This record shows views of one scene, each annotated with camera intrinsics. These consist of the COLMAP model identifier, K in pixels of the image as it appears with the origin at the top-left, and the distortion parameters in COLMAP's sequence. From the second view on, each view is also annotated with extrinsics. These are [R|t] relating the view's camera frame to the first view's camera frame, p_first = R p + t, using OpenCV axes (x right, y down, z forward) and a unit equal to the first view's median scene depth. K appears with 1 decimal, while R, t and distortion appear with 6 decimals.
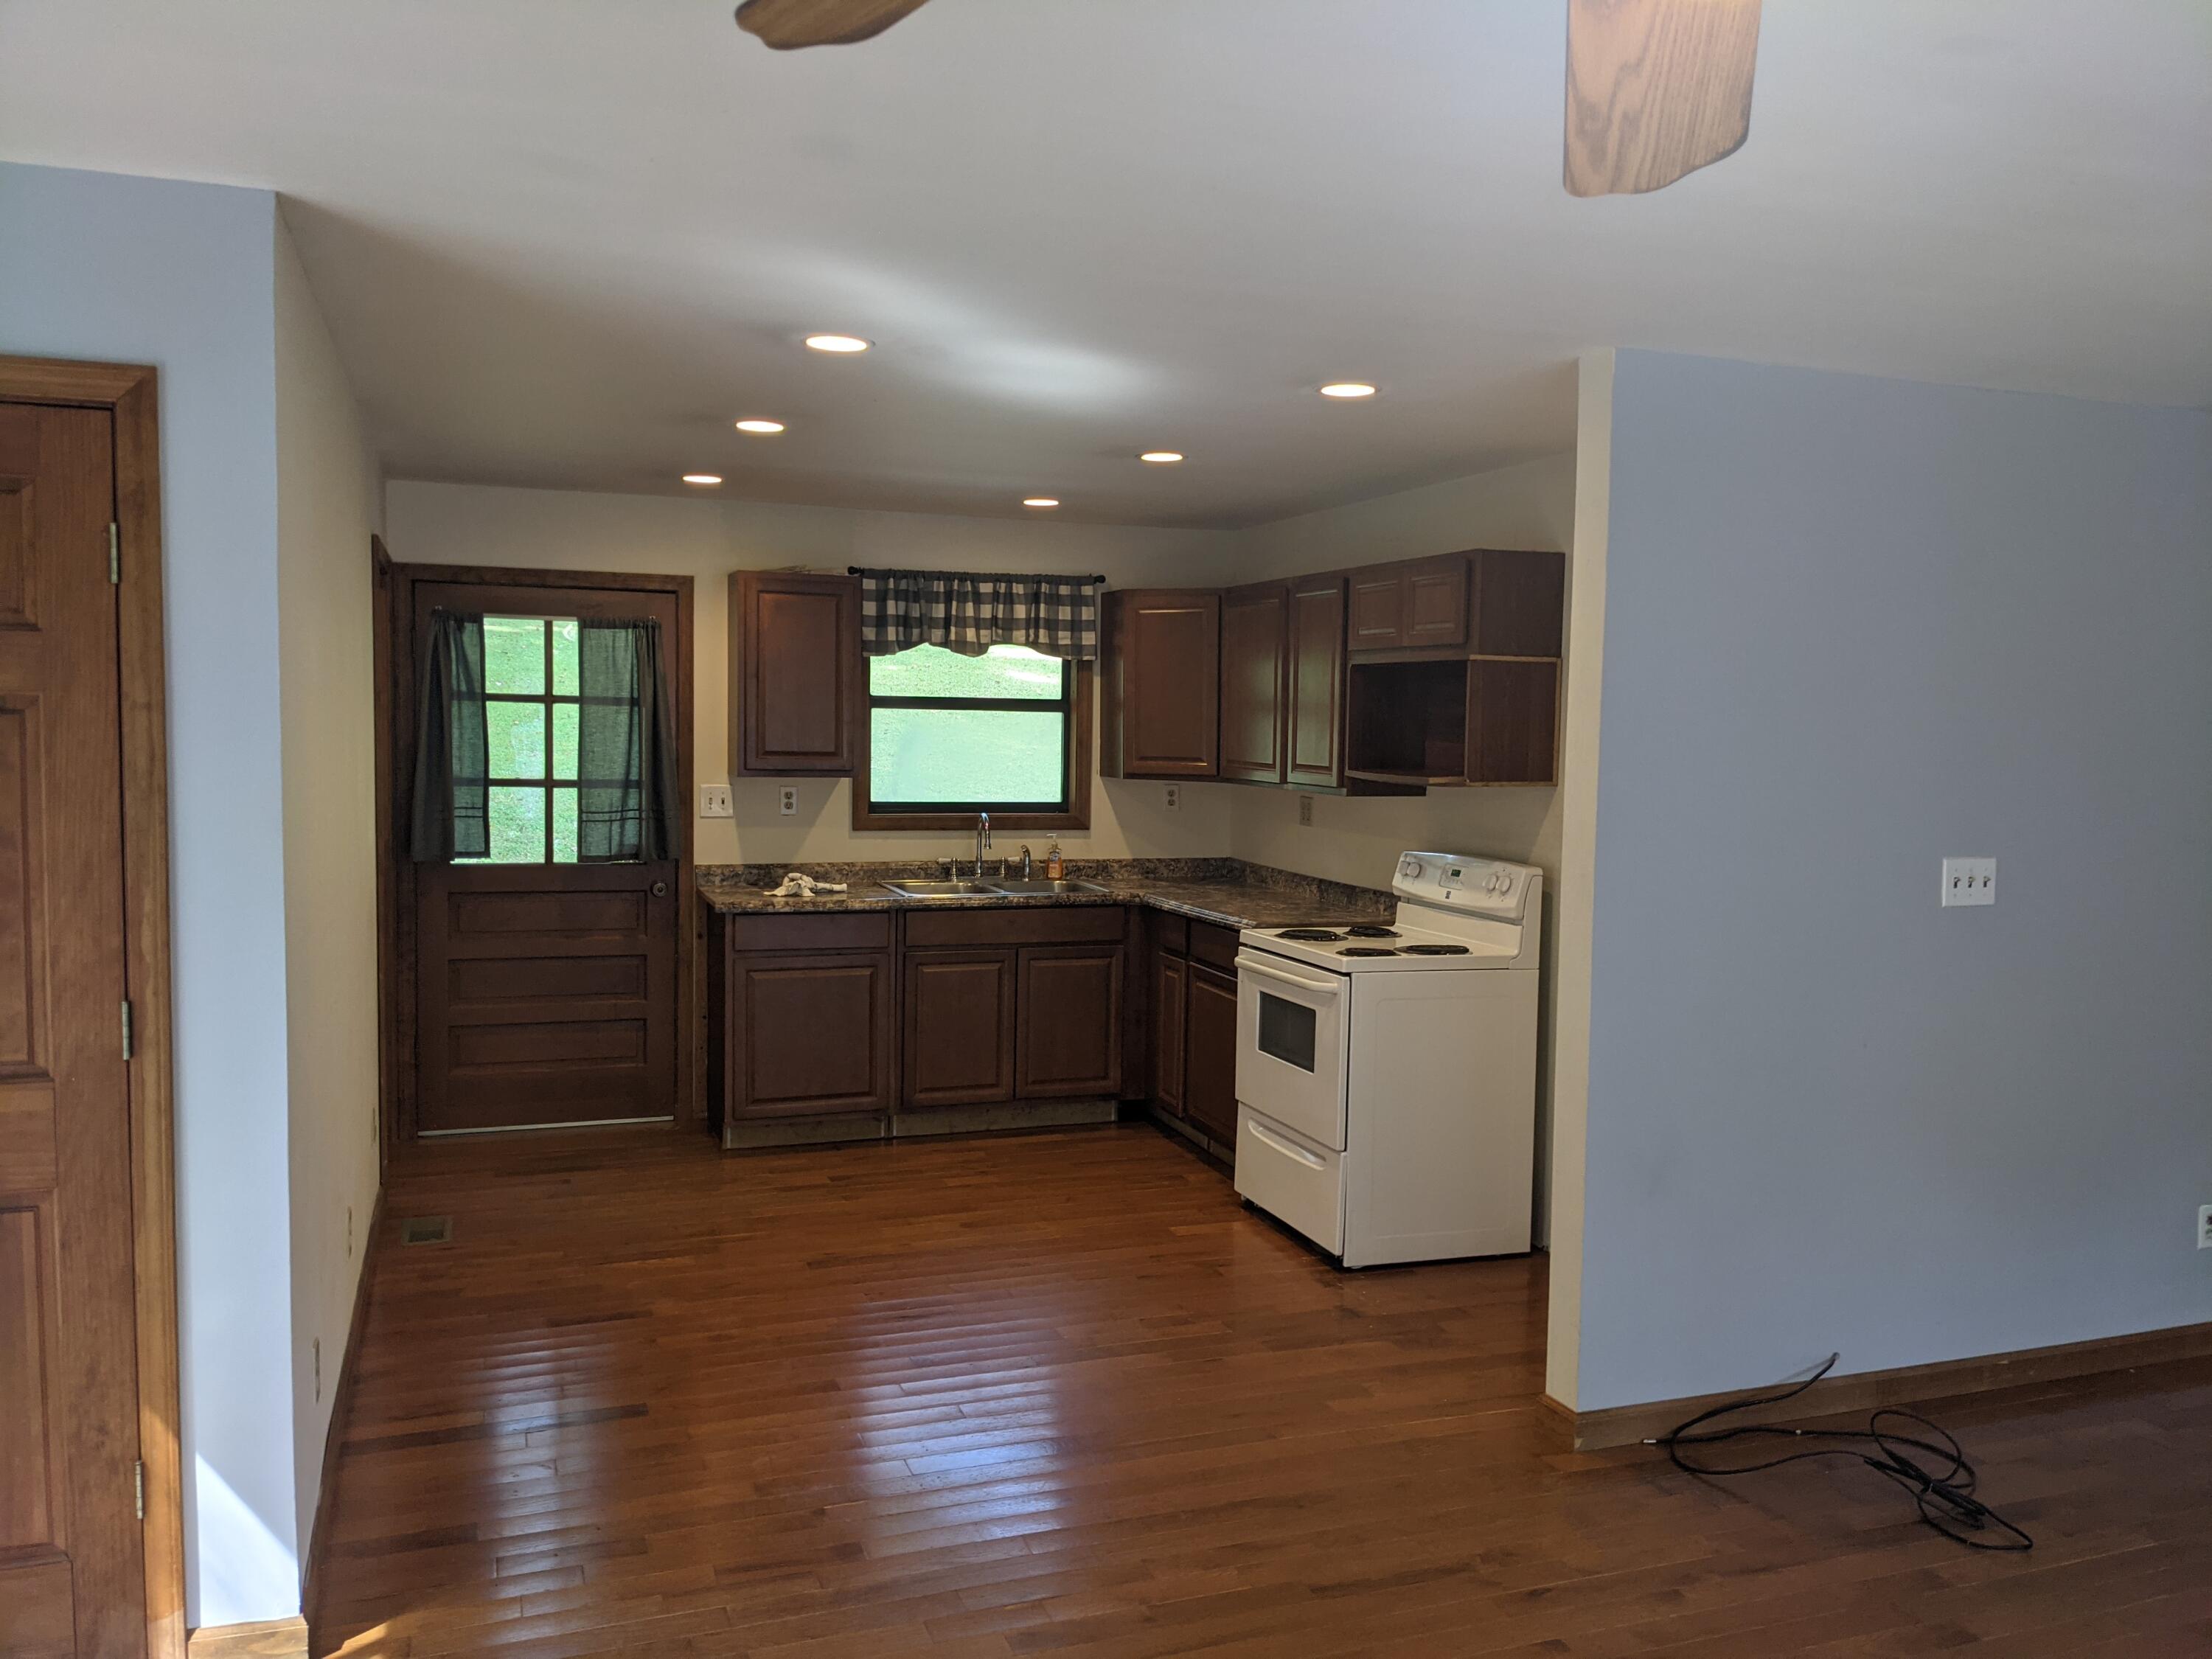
lens RADIAL K [[1734.8, 0, 1152.2], [0, 1734.8, 854.4], [0, 0, 1]] dist [0.058444, -0.099436]
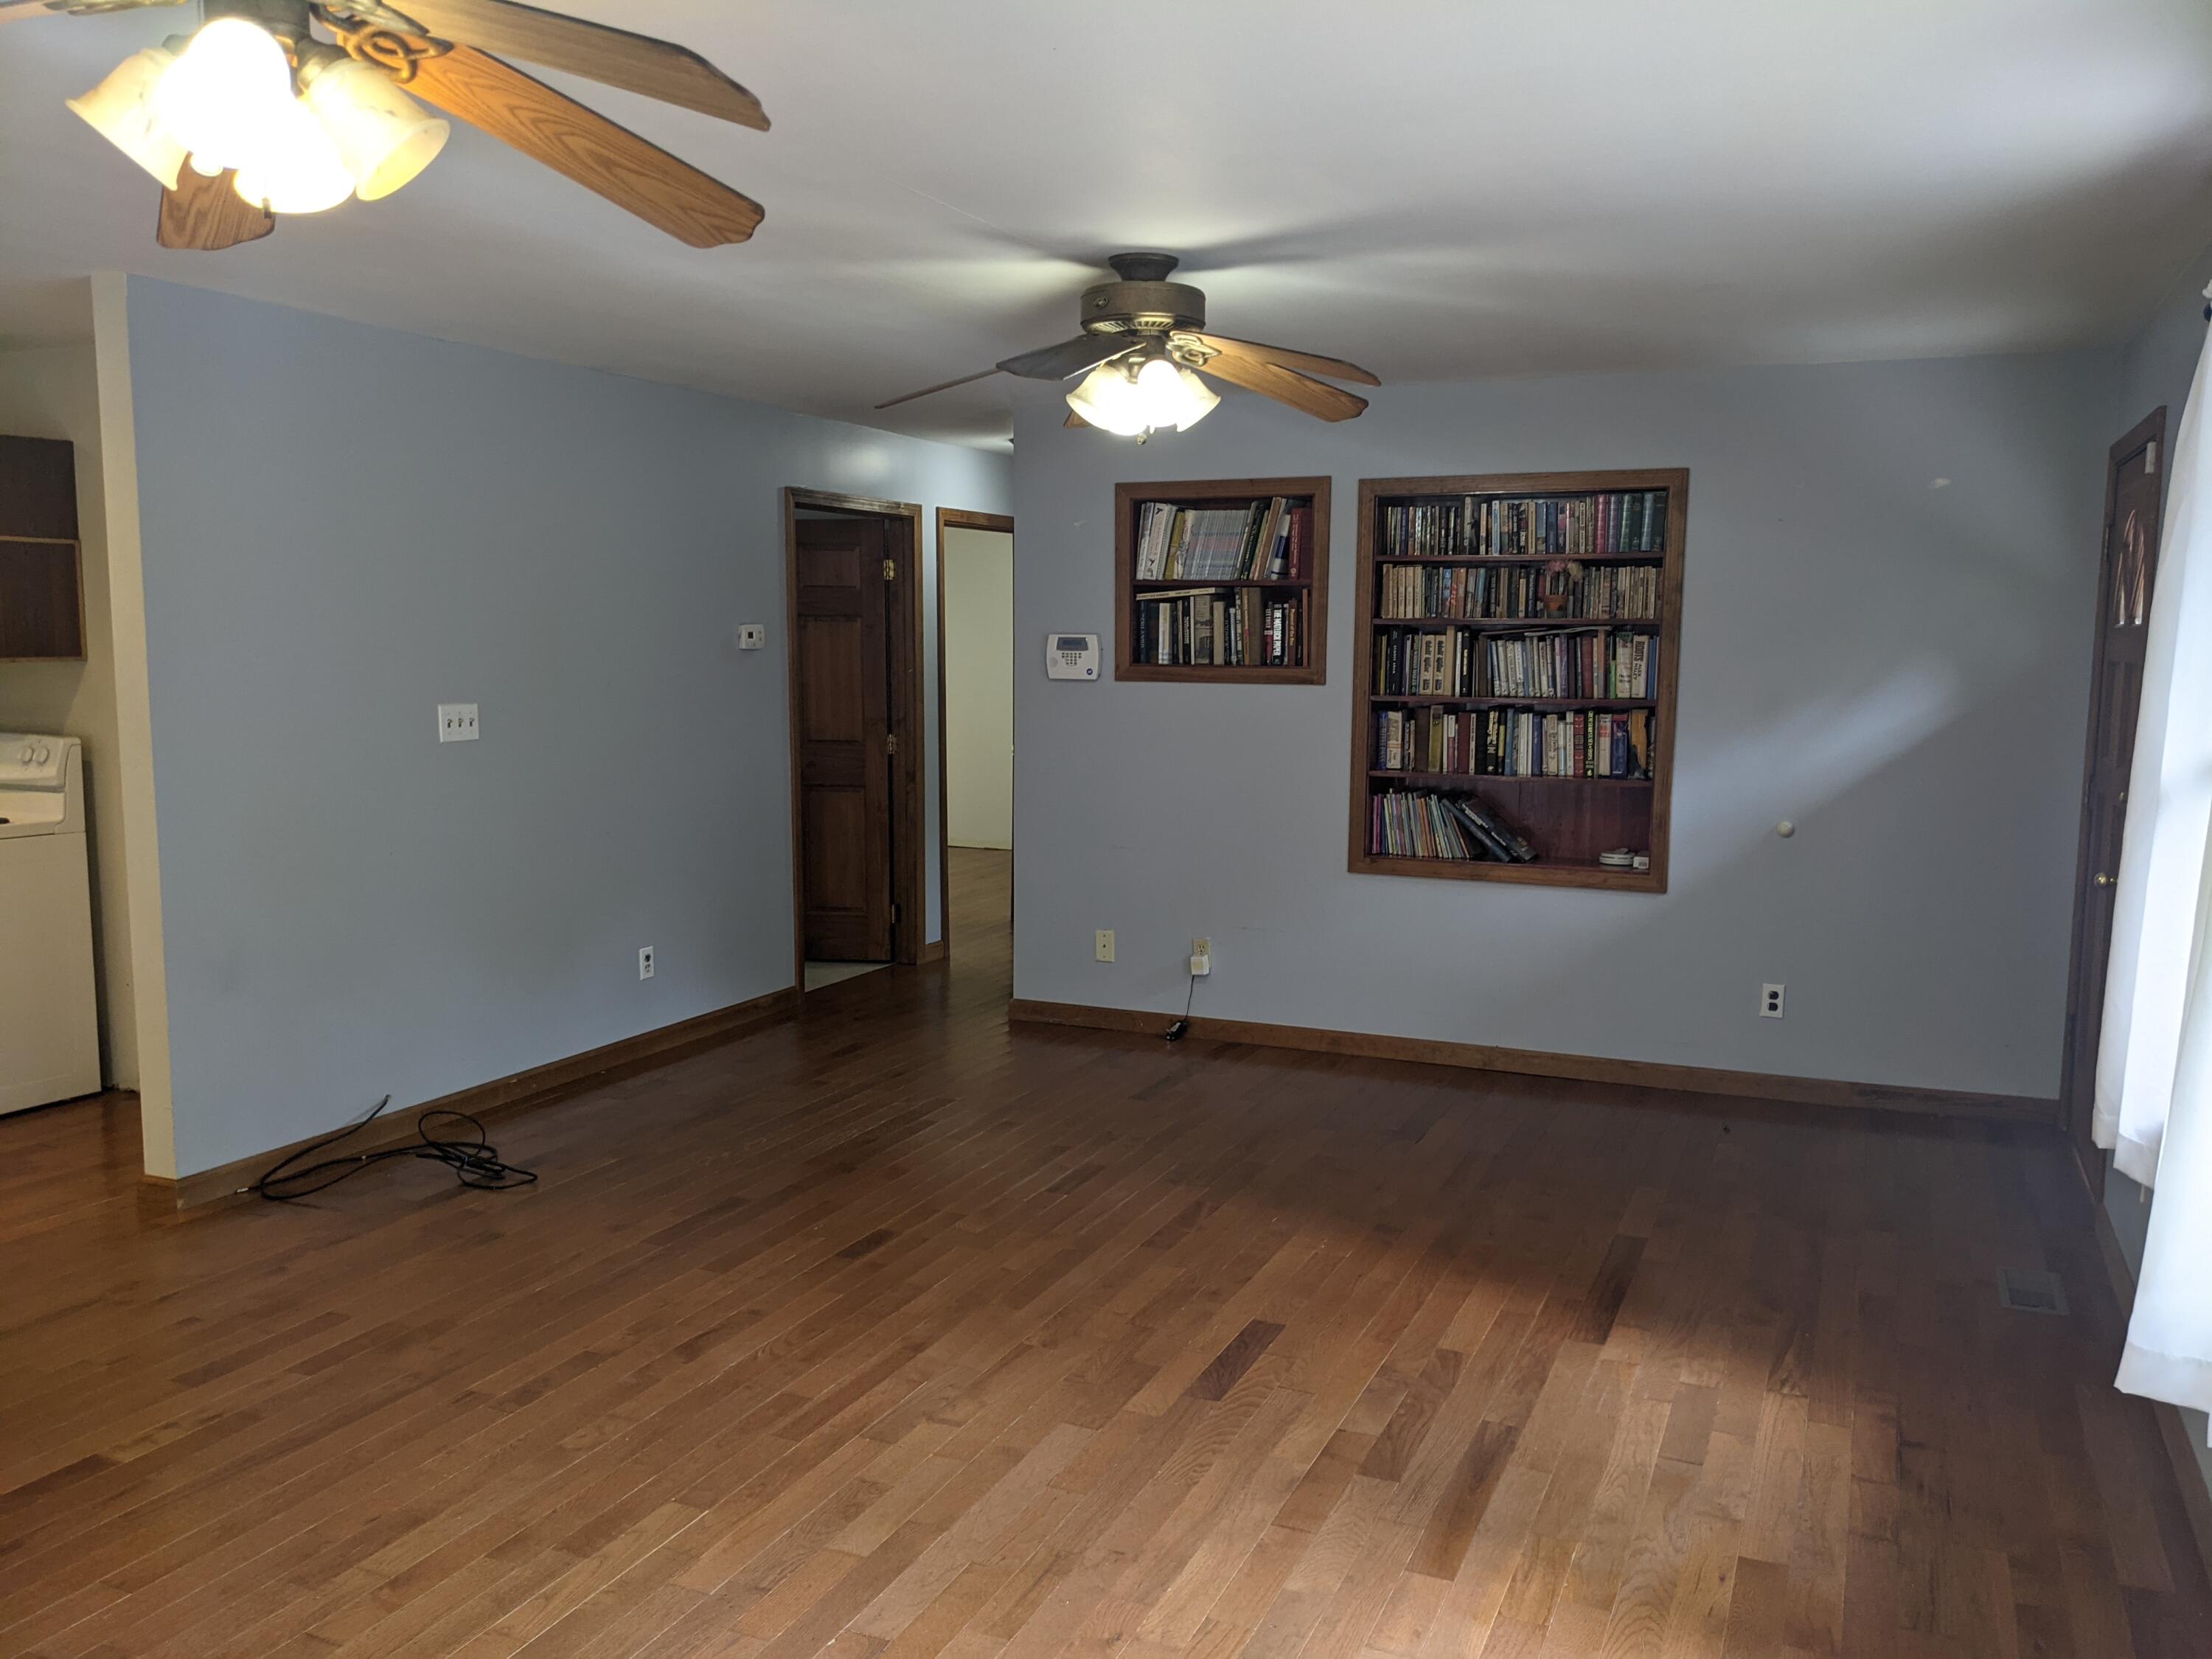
lens RADIAL K [[1734.8, 0, 1103.8], [0, 1734.8, 846.6], [0, 0, 1]] dist [0.058444, -0.099436]
pose [[0.707195, -0.092088, 0.700996, -0.123943], [0.052072, 0.995573, 0.078254, 0.031470], [-0.705098, -0.018839, 0.708859, -0.285606]]
